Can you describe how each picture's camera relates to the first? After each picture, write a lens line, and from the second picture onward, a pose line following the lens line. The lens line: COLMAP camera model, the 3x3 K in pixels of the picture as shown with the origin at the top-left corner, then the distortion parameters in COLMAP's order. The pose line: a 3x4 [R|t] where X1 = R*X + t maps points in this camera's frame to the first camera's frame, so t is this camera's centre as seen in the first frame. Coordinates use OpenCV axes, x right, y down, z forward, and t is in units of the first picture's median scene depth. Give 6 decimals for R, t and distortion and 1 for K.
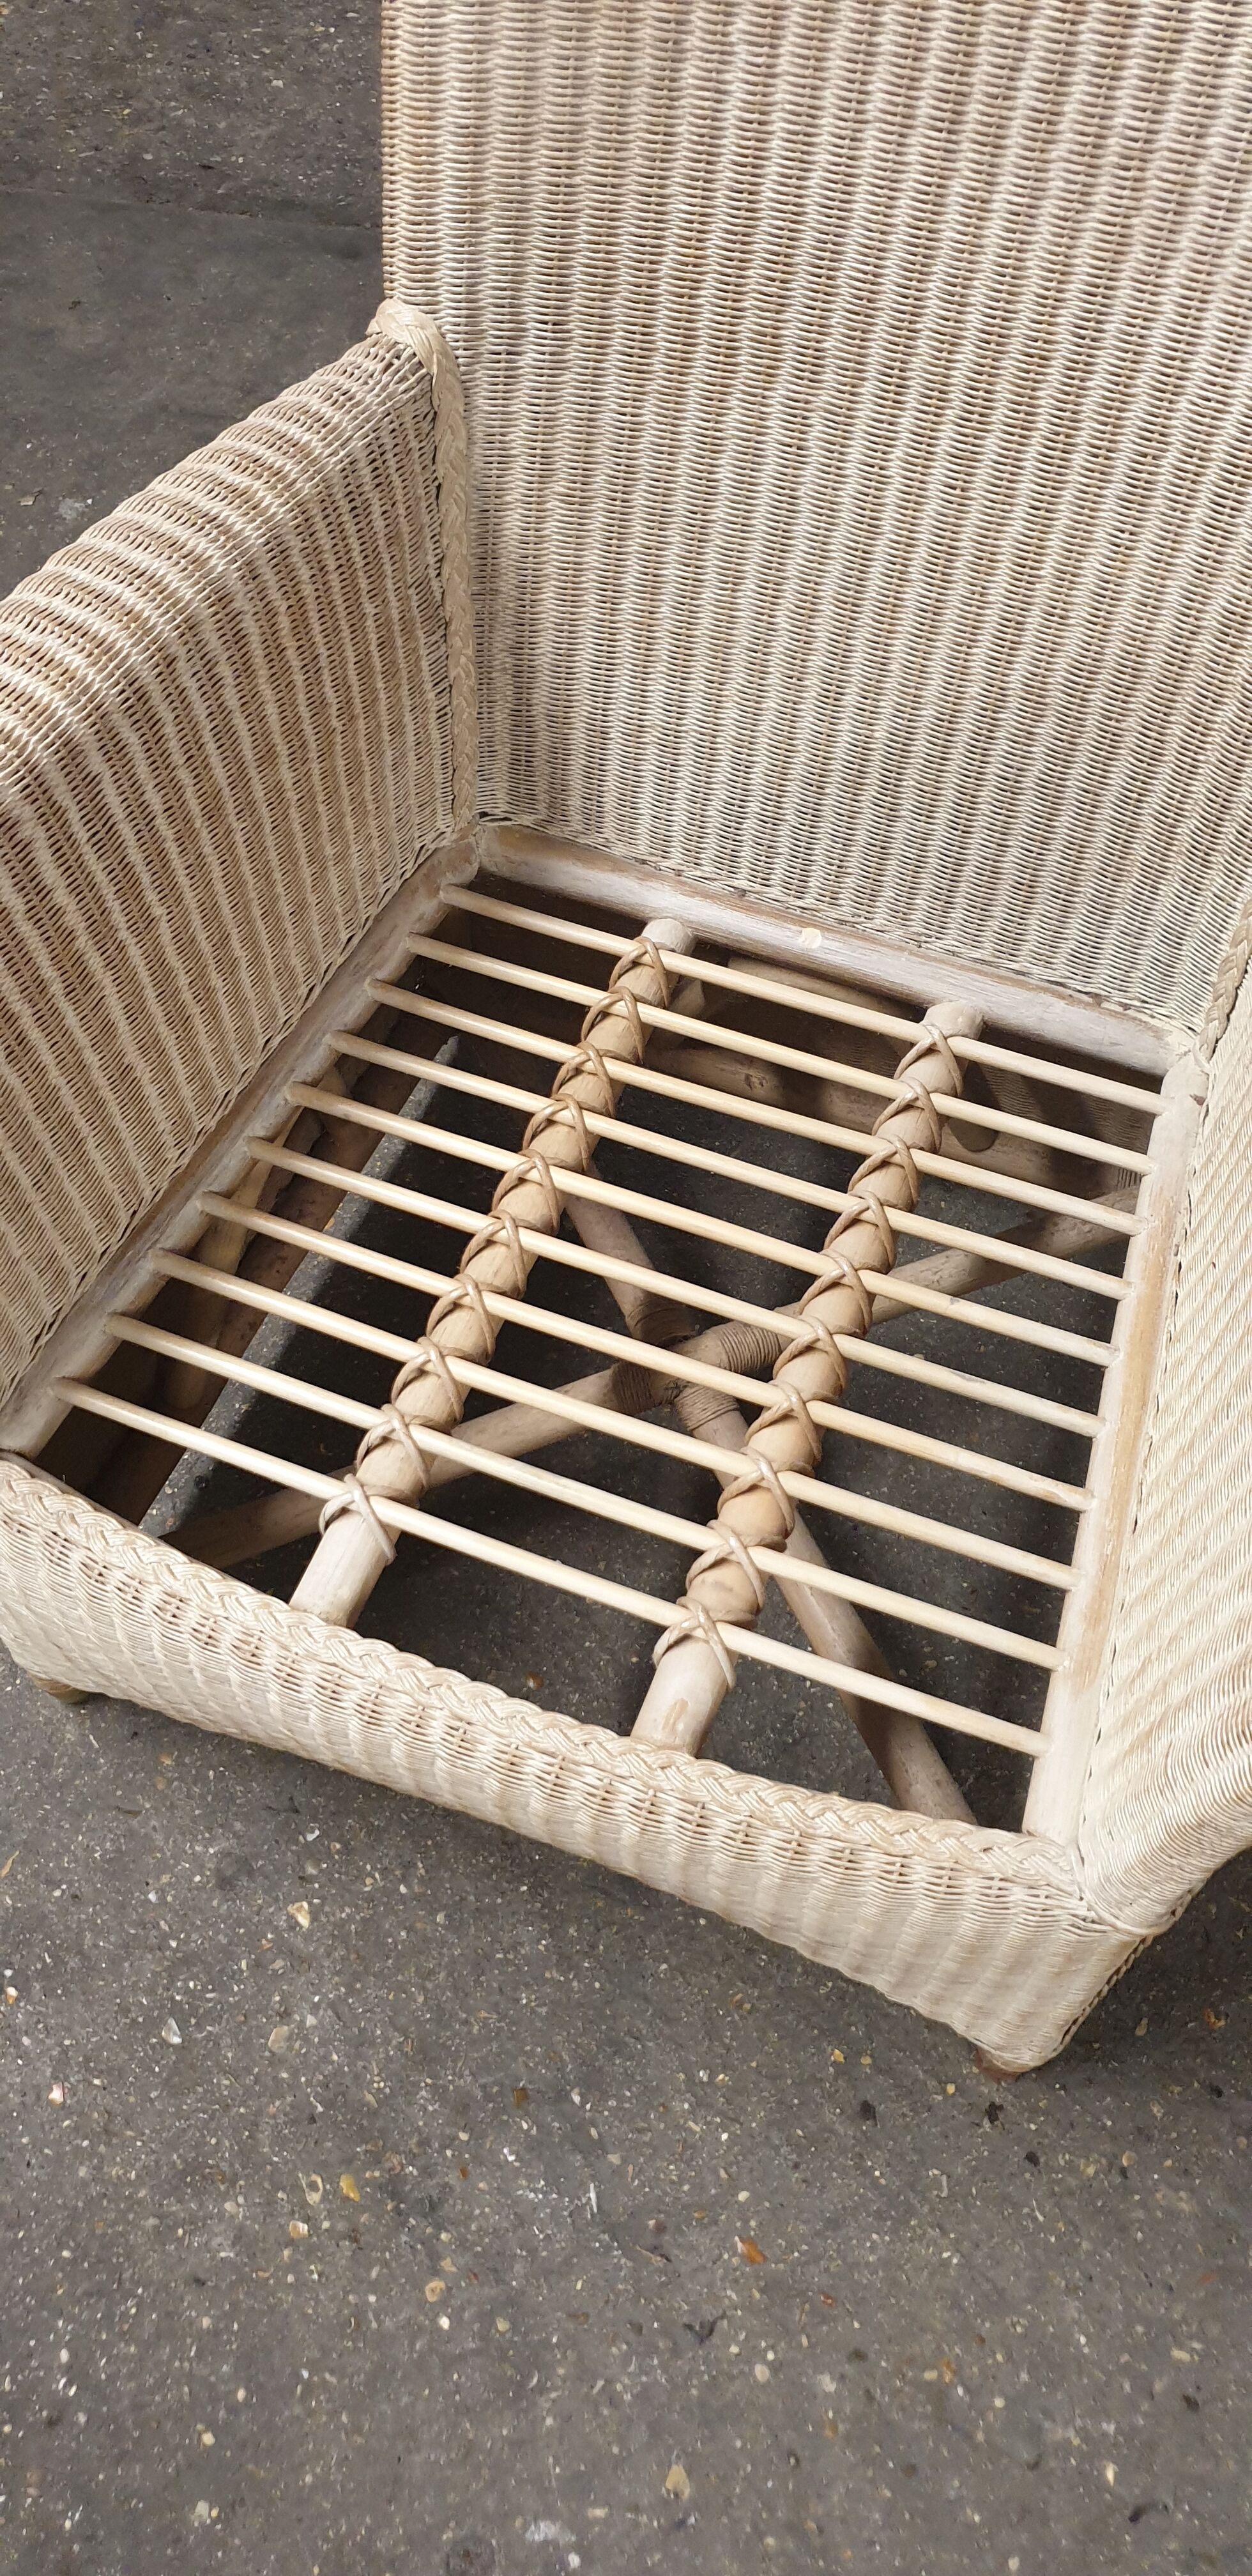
lens RADIAL K [[2001.2, 0, 661.9], [0, 2001.2, 1283.1], [0, 0, 1]] dist [-0.007514, 0.060973]
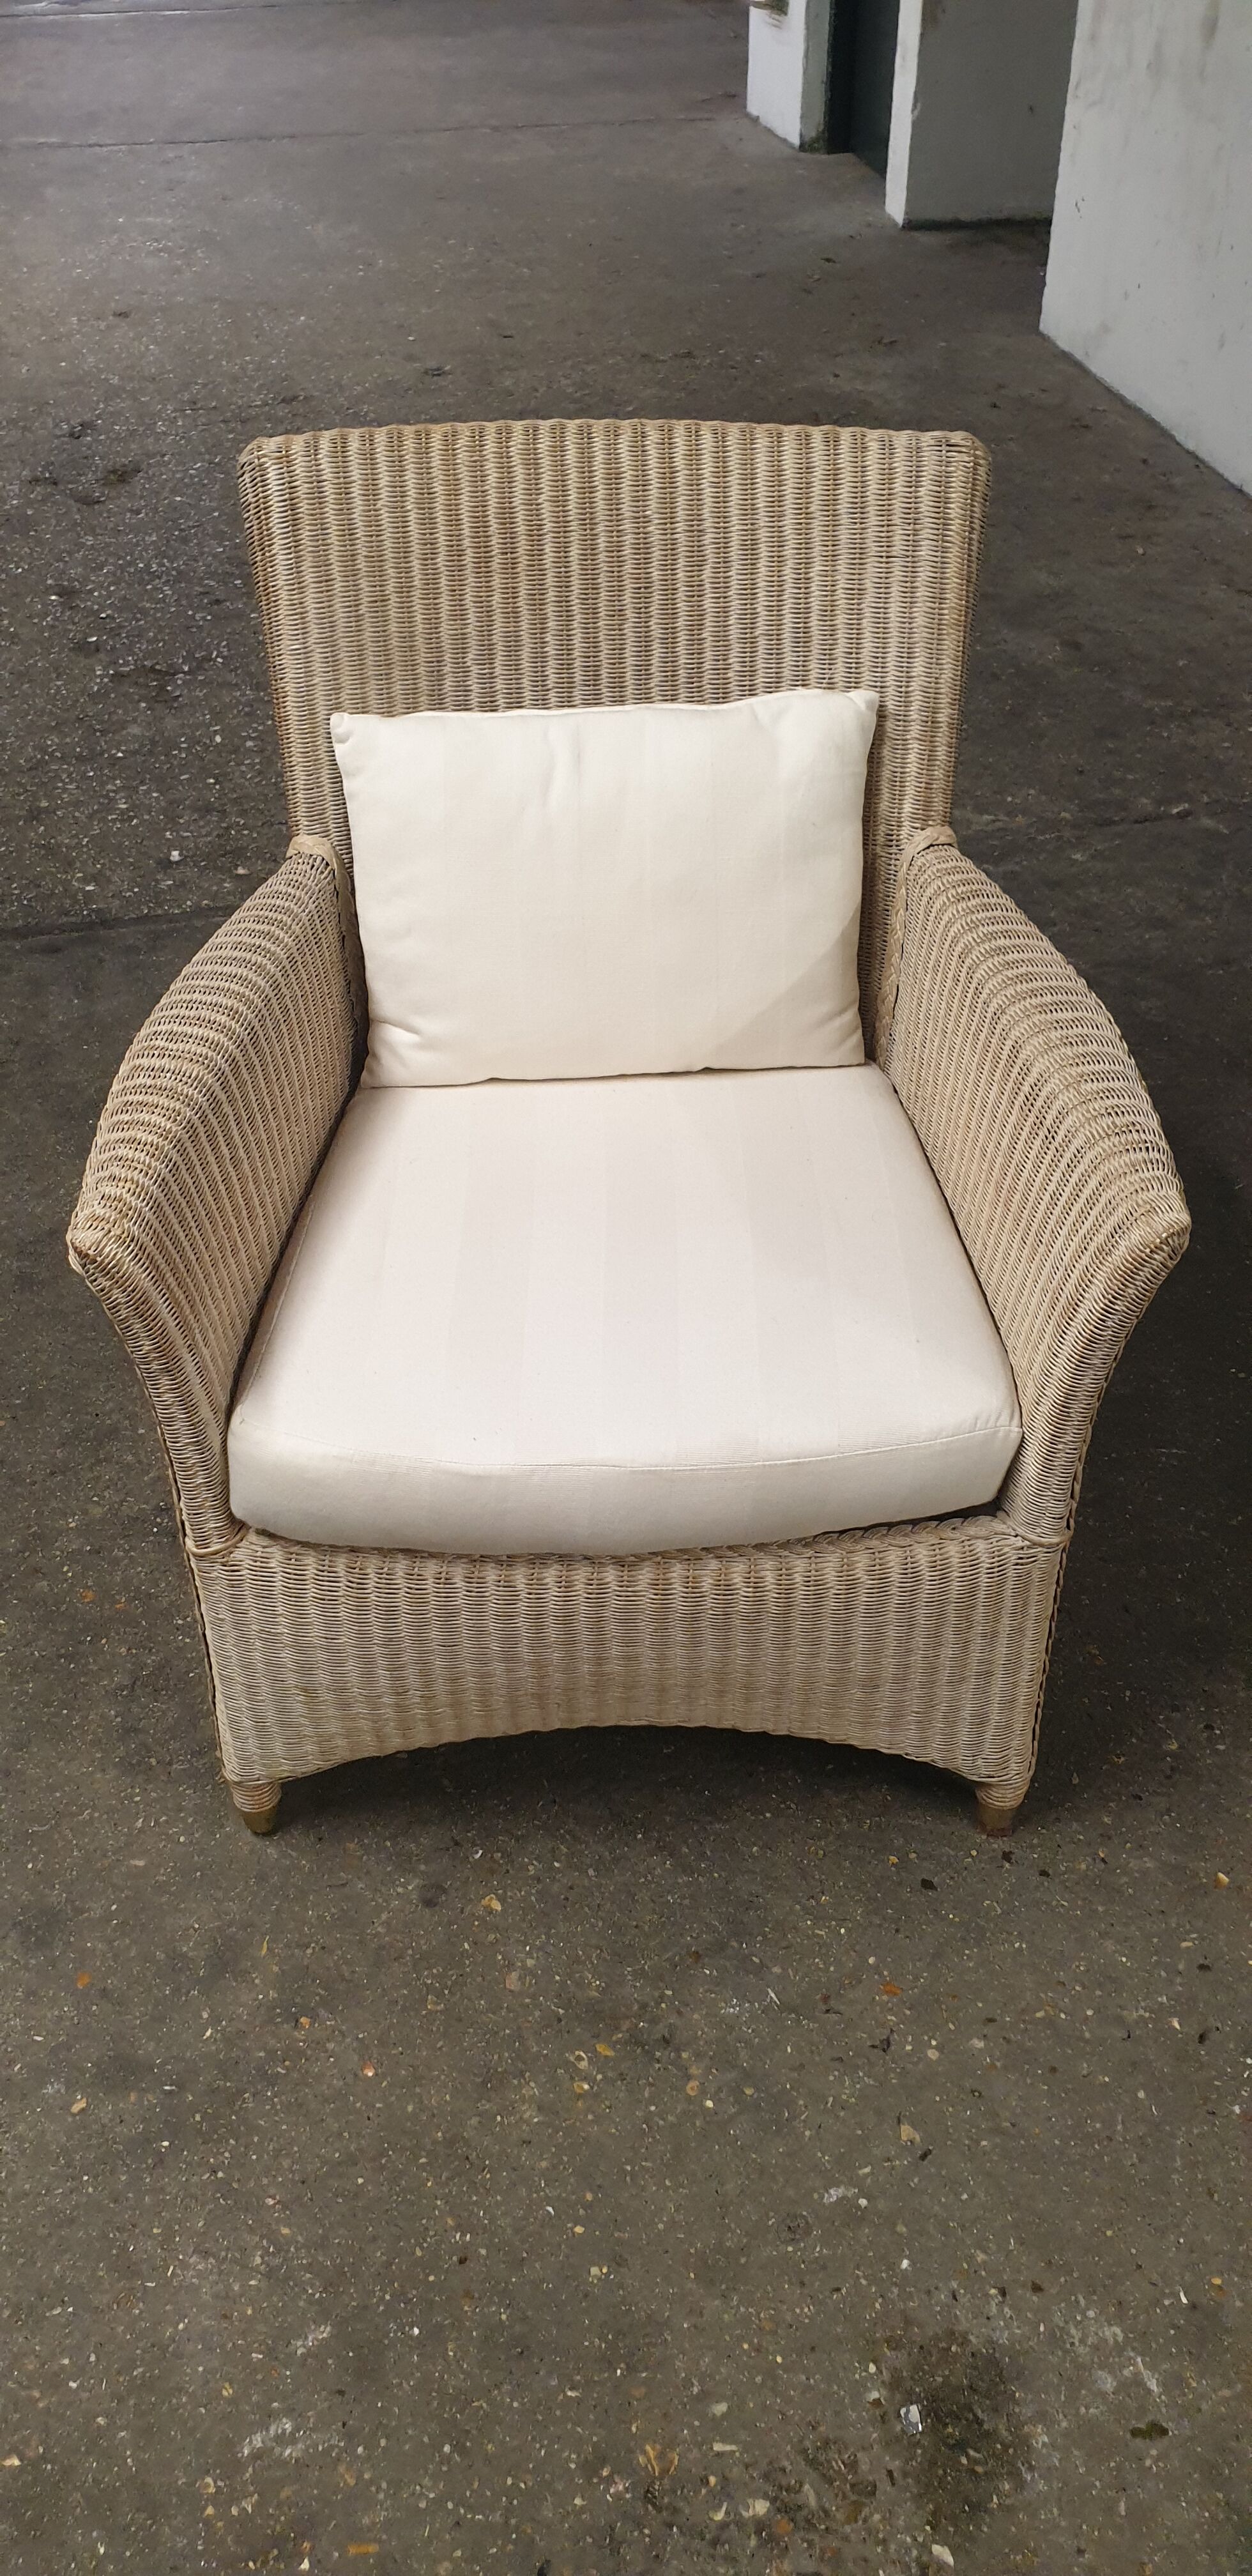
lens RADIAL K [[1993.5, 0, 621.0], [0, 1993.5, 1308.1], [0, 0, 1]] dist [0.030264, -0.003523]
pose [[0.934198, -0.253163, 0.251362, -0.368823], [0.320311, 0.905442, -0.278522, 0.389891], [-0.157083, 0.340709, 0.926953, -0.428883]]
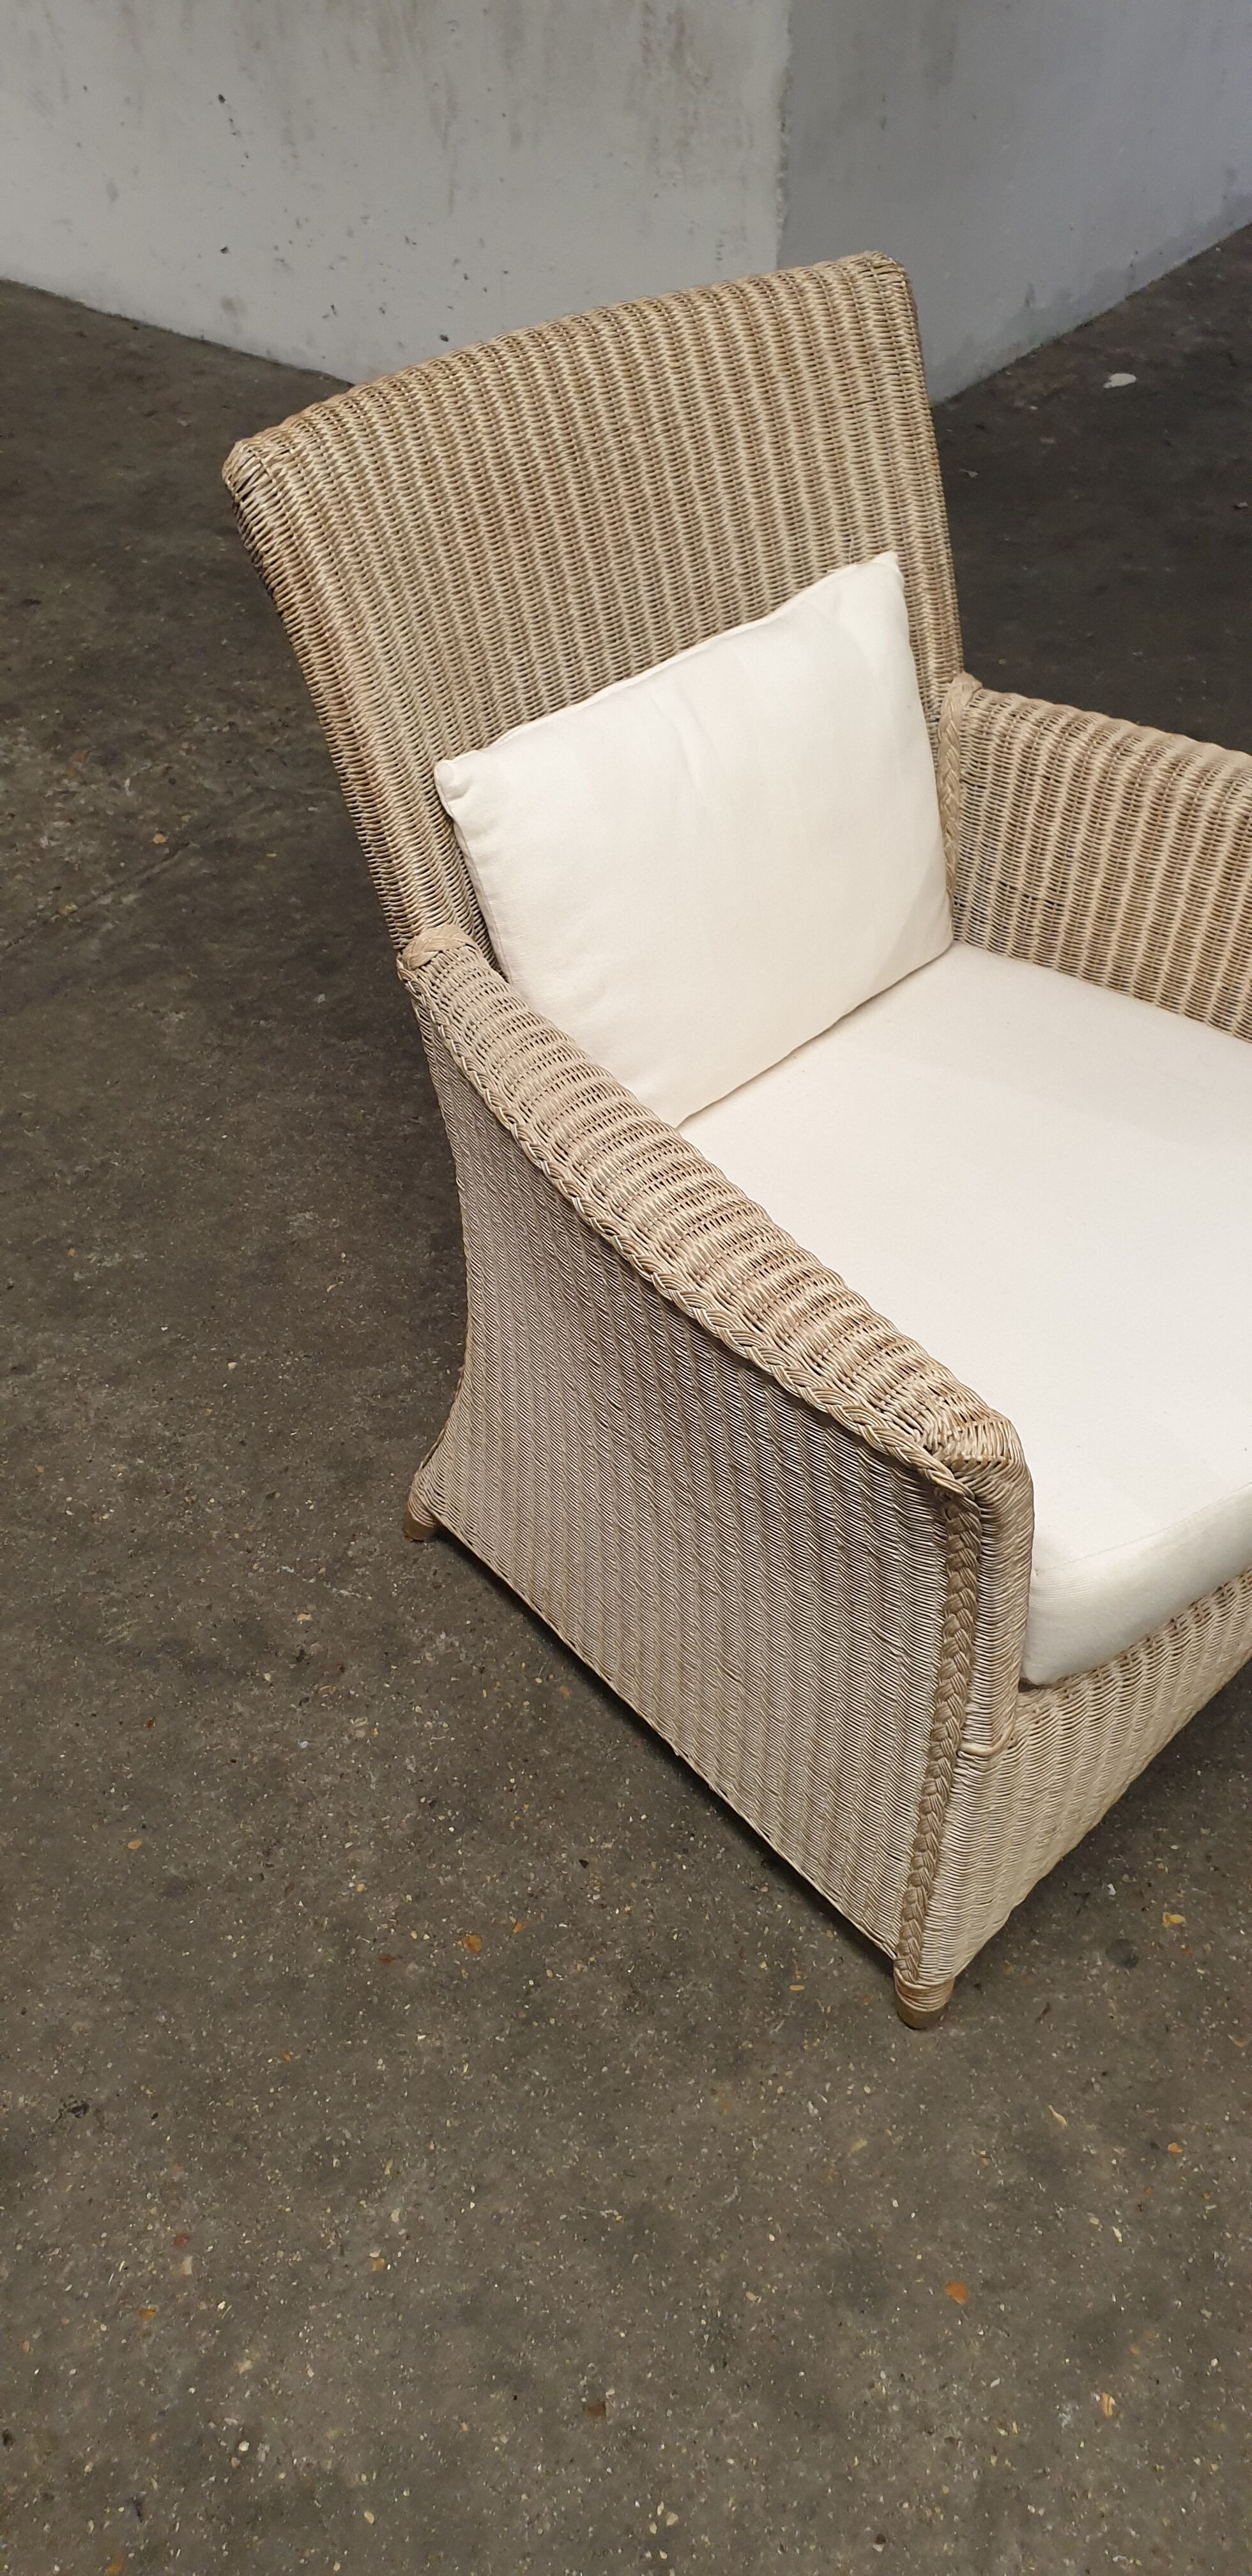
lens RADIAL K [[2001.2, 0, 661.9], [0, 2001.2, 1283.1], [0, 0, 1]] dist [-0.007514, 0.060973]
pose [[0.451032, -0.623255, 0.638846, -0.947296], [0.767320, 0.636367, 0.079100, -0.296537], [-0.455839, 0.454523, 0.765258, 0.029345]]
